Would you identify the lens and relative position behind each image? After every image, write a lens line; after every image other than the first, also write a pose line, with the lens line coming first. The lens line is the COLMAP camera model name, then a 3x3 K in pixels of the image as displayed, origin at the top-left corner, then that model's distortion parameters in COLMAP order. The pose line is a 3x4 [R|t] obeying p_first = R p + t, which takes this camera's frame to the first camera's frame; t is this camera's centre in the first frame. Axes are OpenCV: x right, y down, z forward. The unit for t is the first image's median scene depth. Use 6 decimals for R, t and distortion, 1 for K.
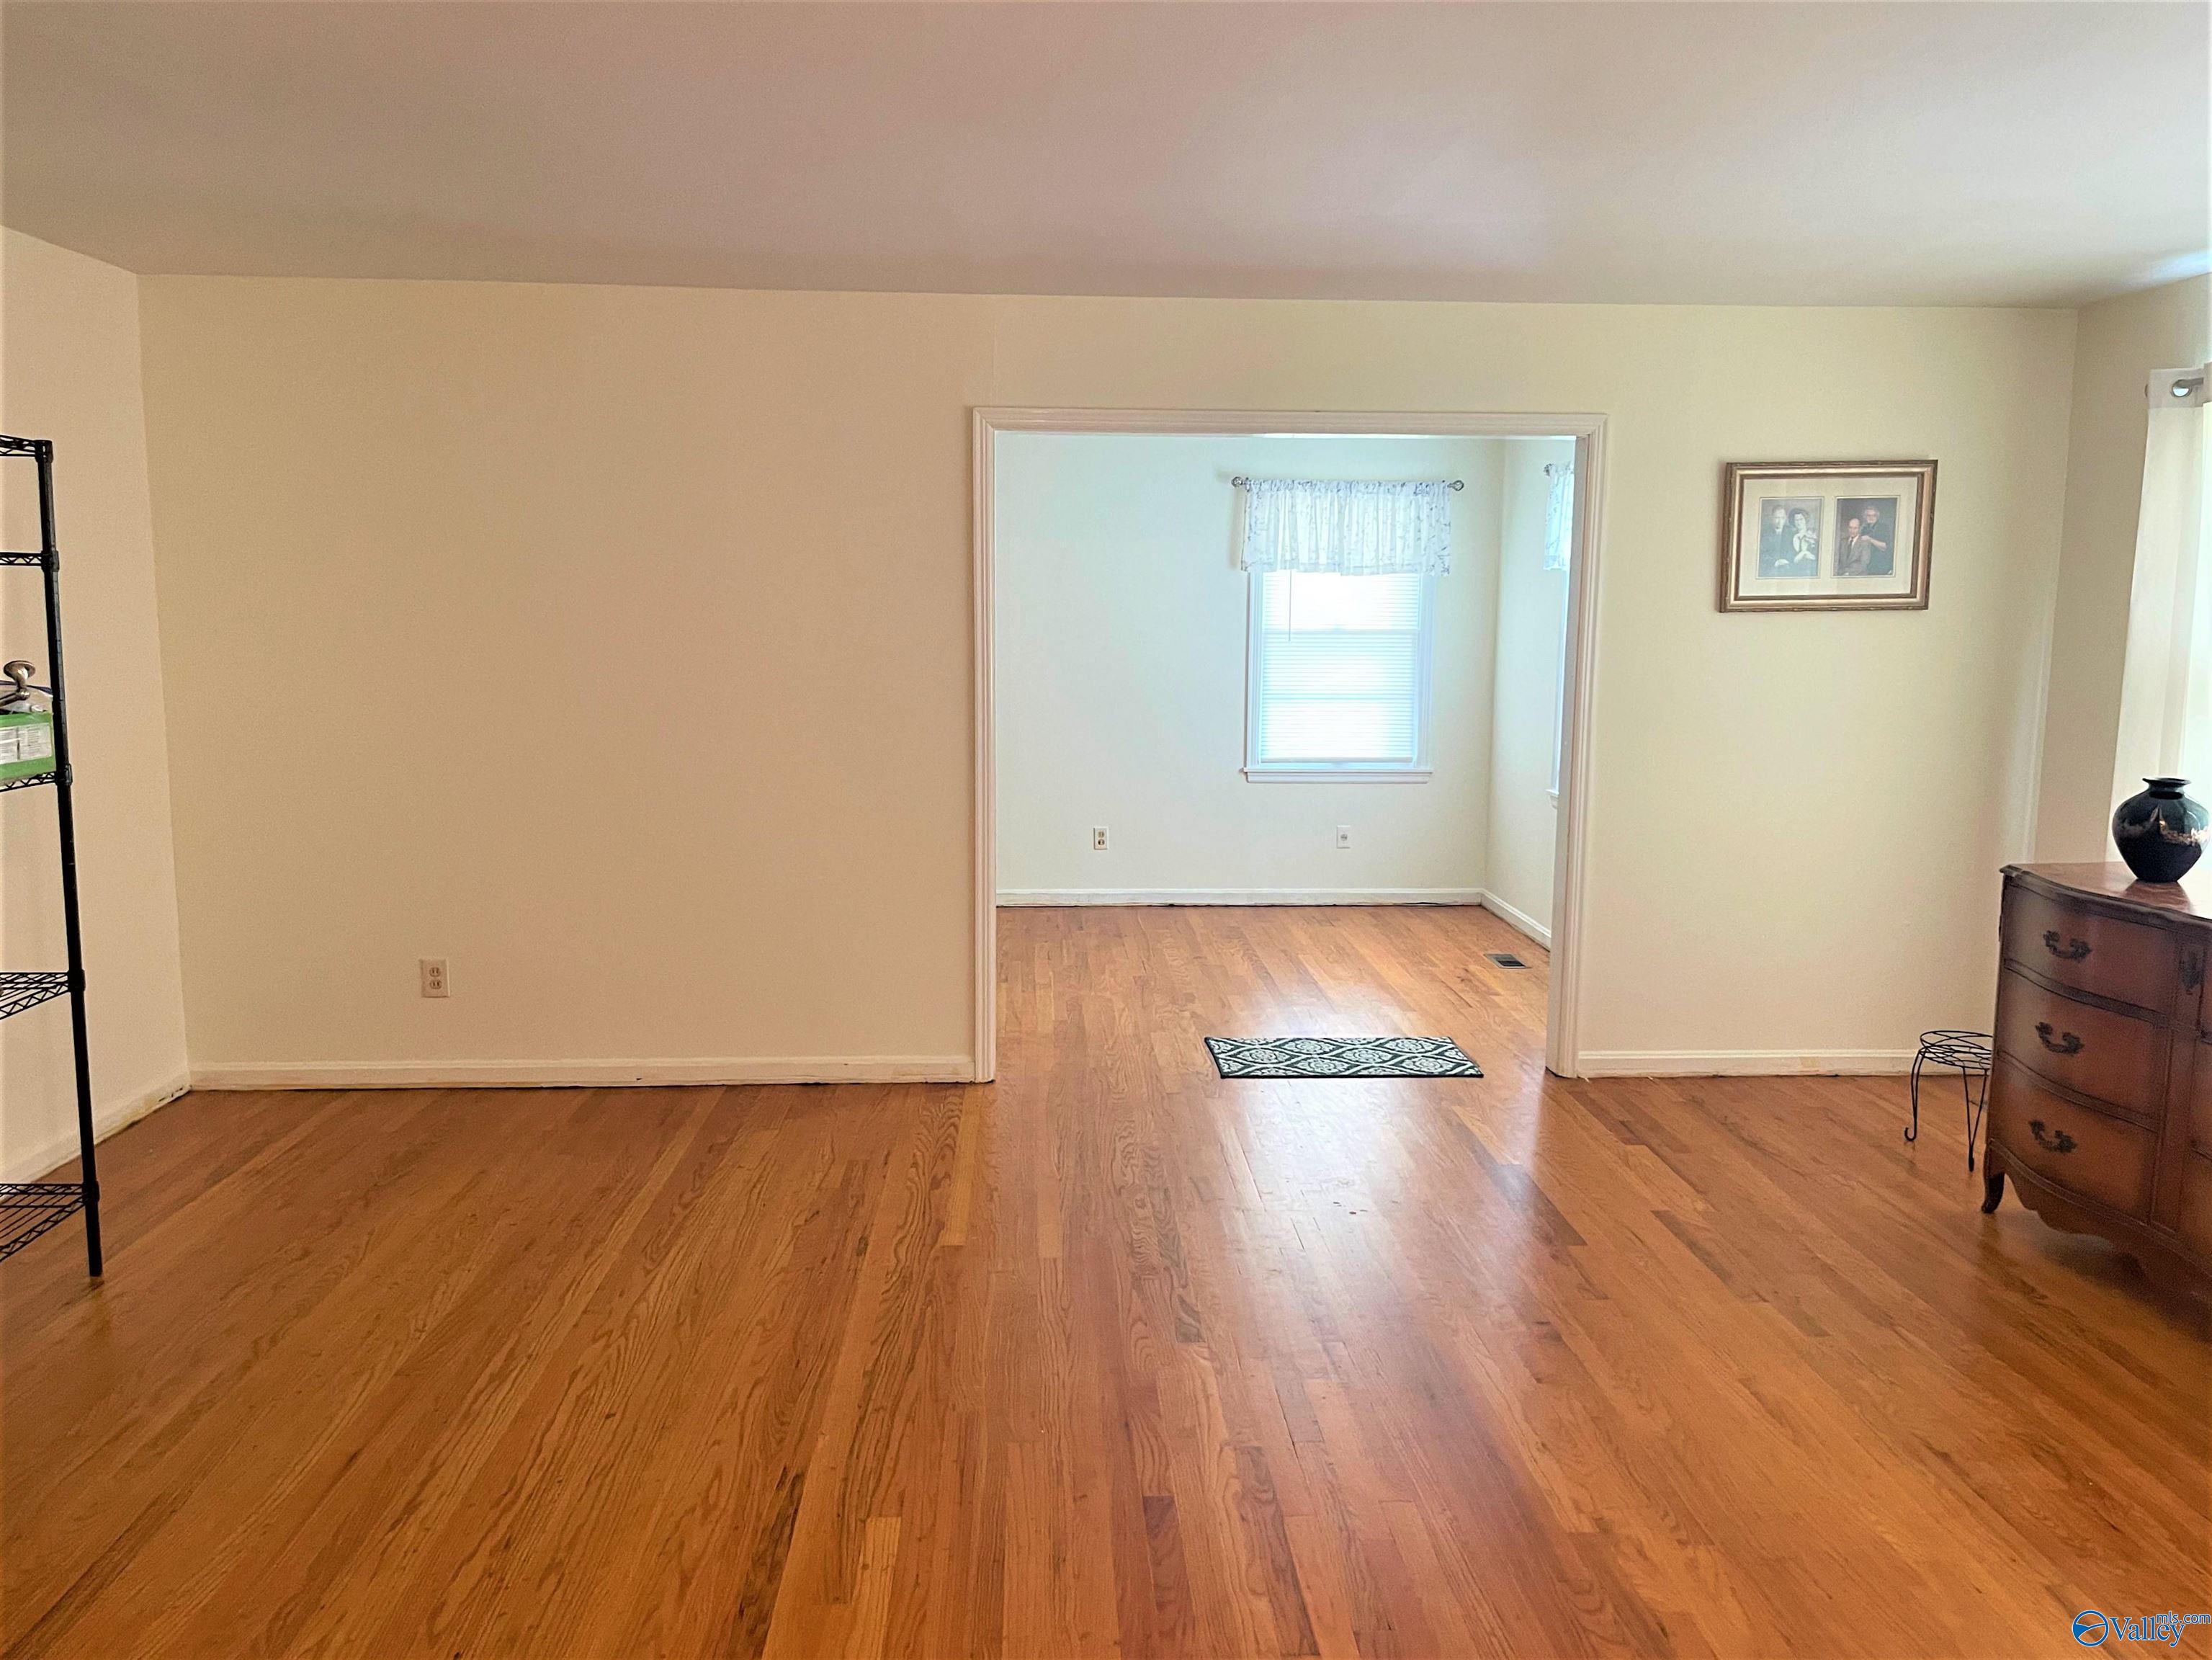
lens RADIAL K [[1710.7, 0, 1133.2], [0, 1710.7, 832.6], [0, 0, 1]] dist [0.082740, -0.111135]
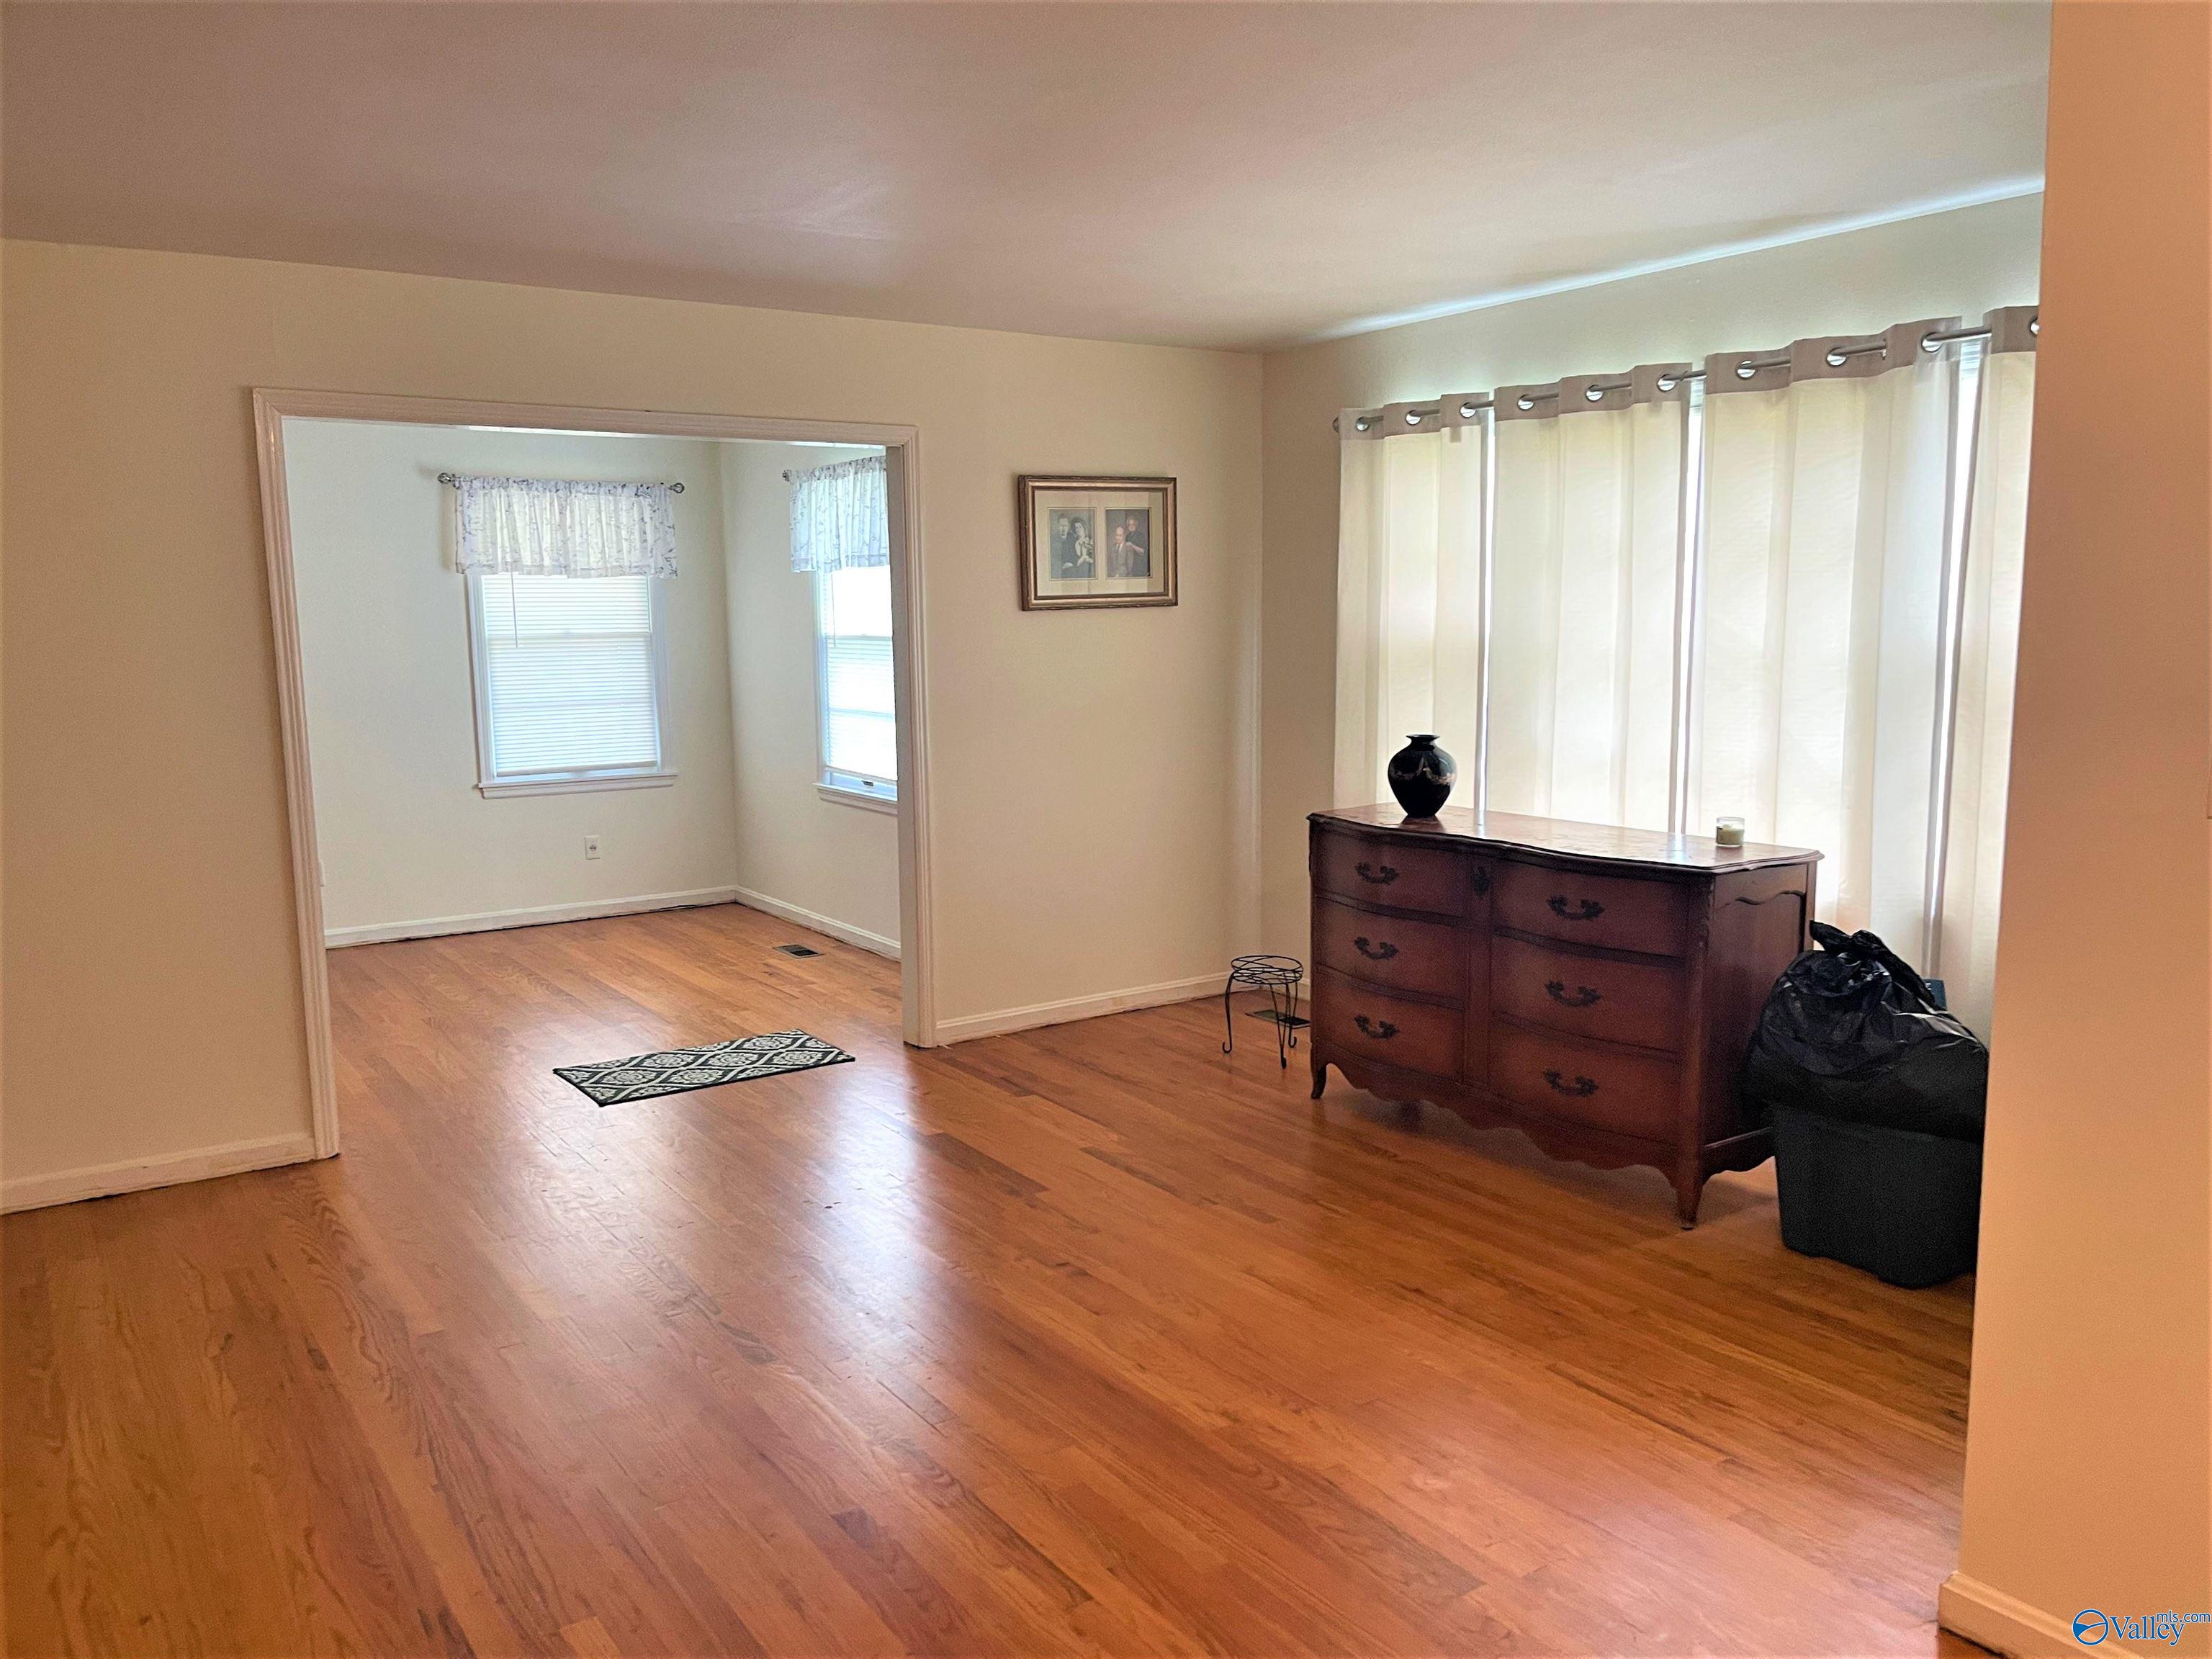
lens RADIAL K [[1667.5, 0, 1125.1], [0, 1667.5, 847.3], [0, 0, 1]] dist [0.070518, -0.098720]
pose [[0.856440, -0.093431, 0.507721, -0.165173], [0.087239, 0.995535, 0.036042, -0.009069], [-0.508822, 0.013425, 0.860767, 0.044080]]
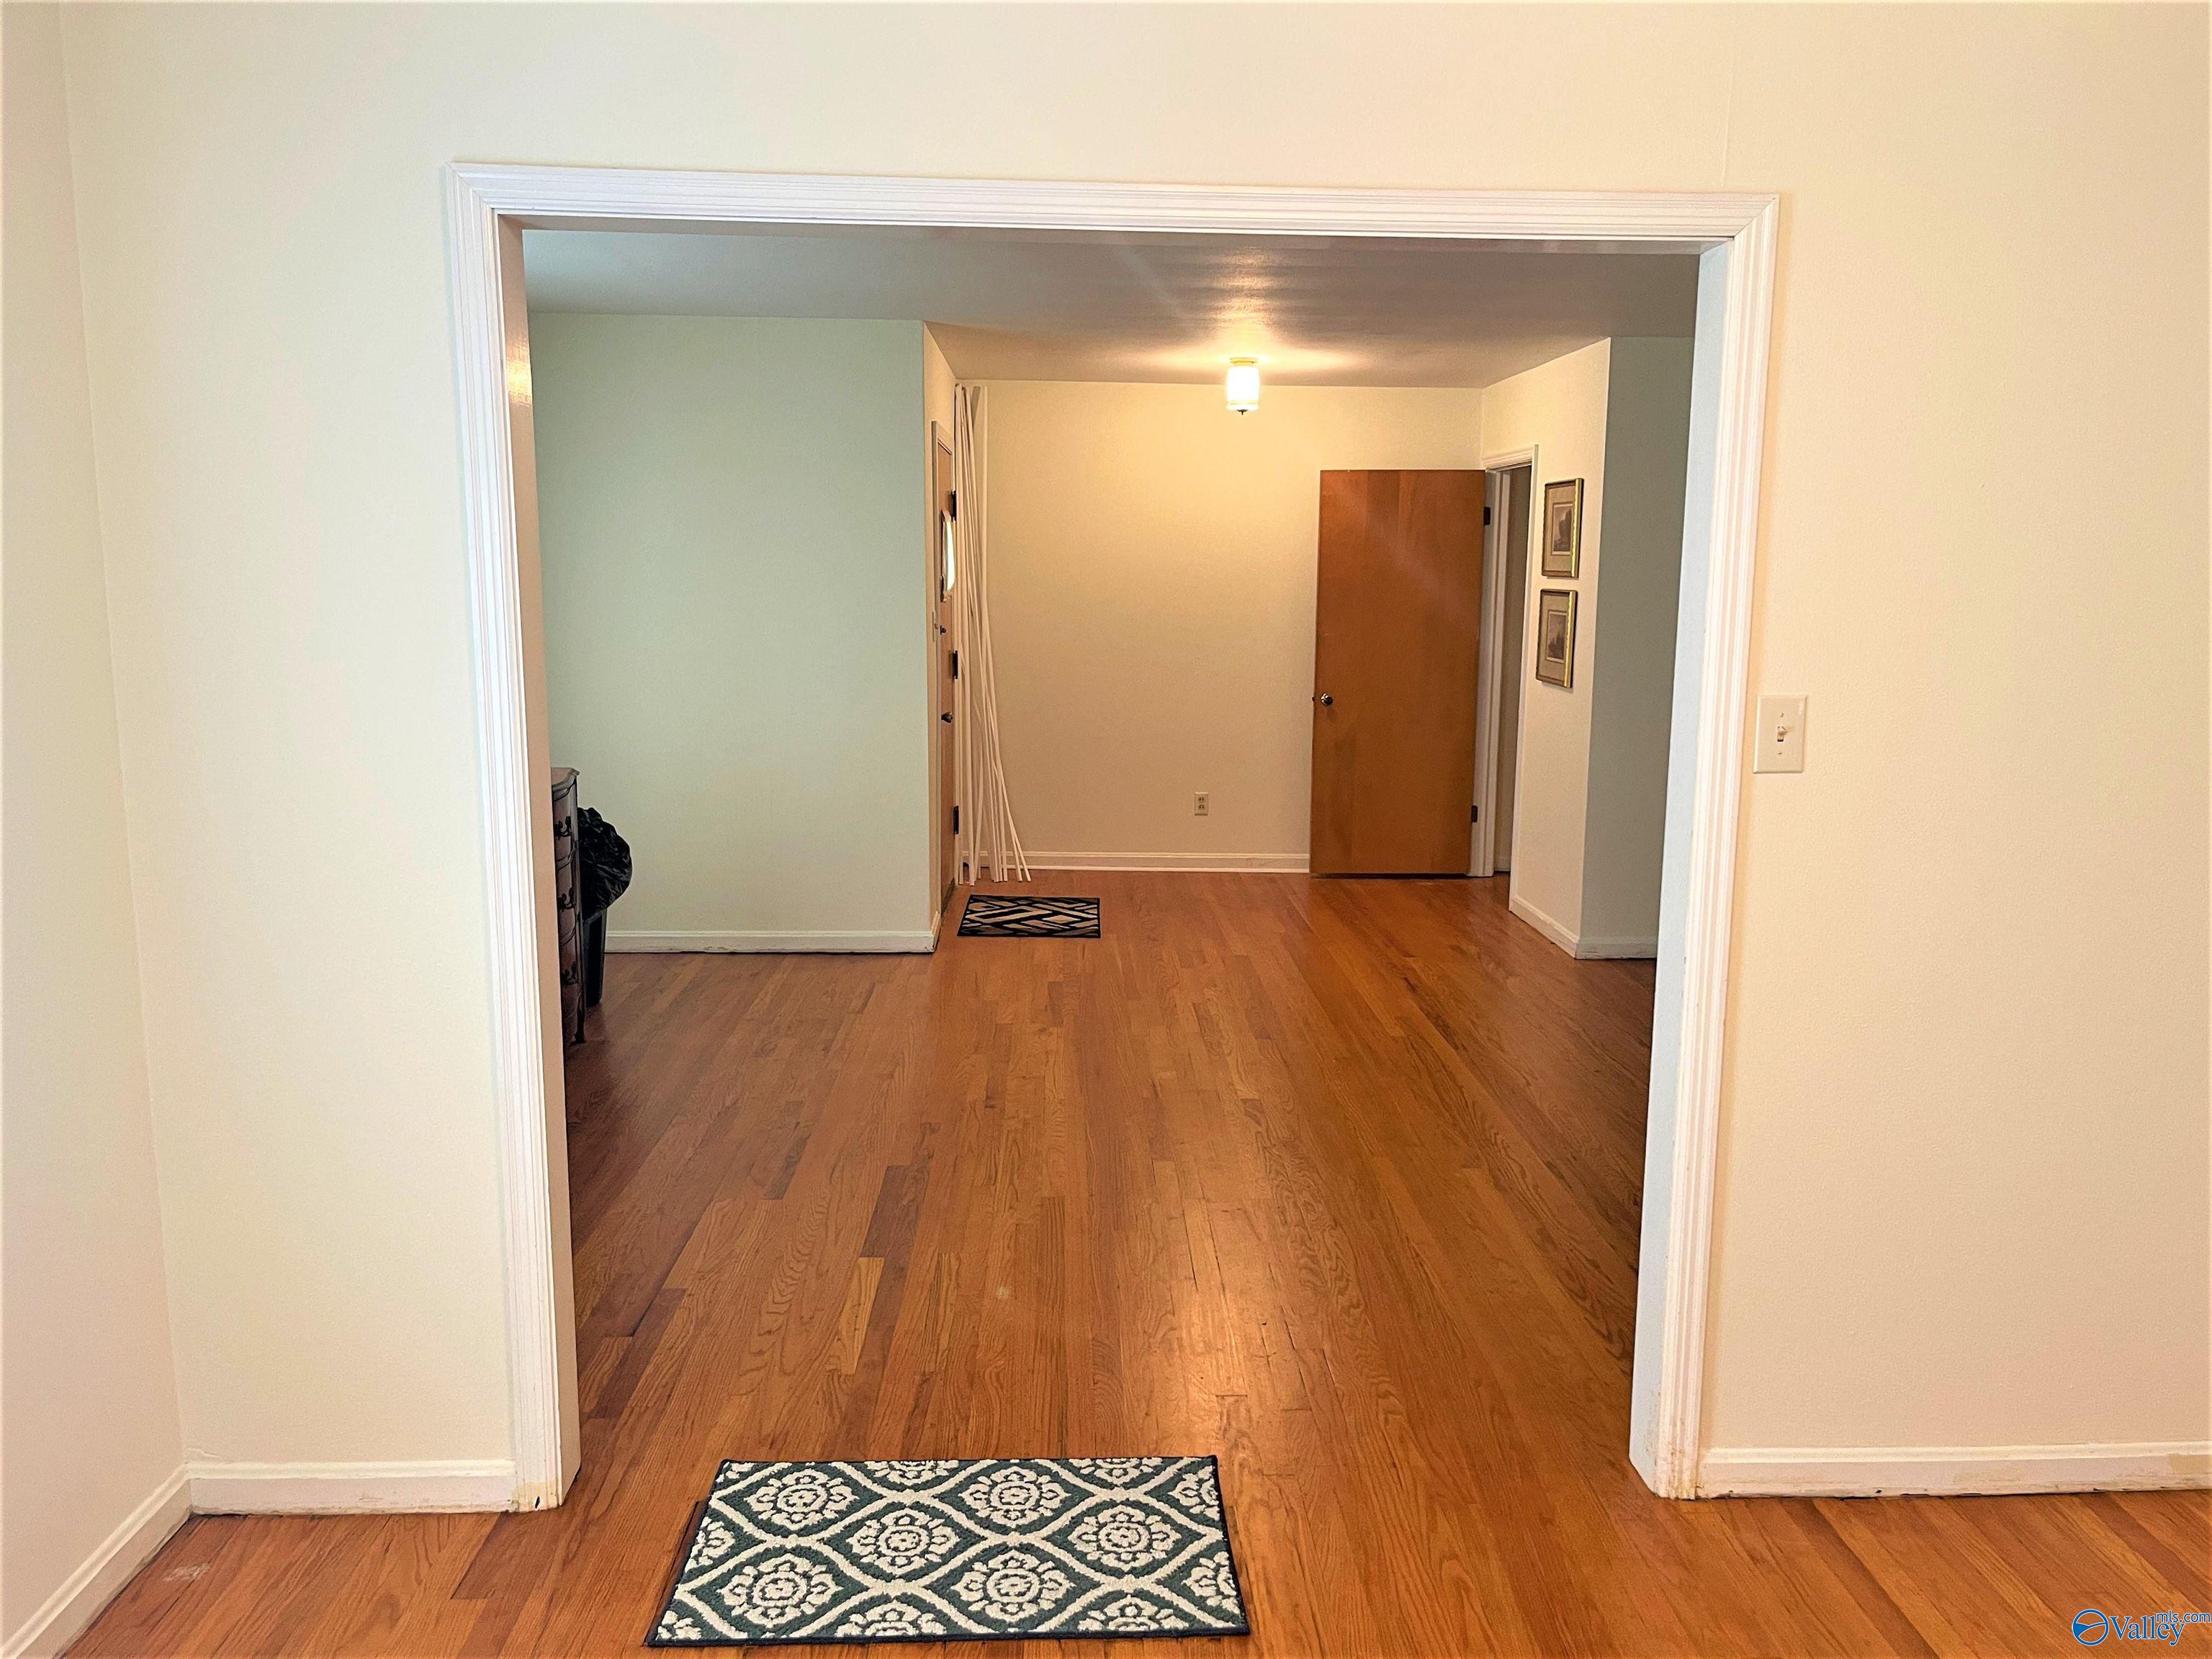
lens RADIAL K [[1710.5, 0, 1133.2], [0, 1710.5, 832.1], [0, 0, 1]] dist [0.082740, -0.111135]
pose [[-0.999701, -0.021326, 0.011948, 0.077858], [-0.017076, 0.958994, 0.282911, -0.207882], [-0.017491, 0.282623, -0.959072, 1.516726]]
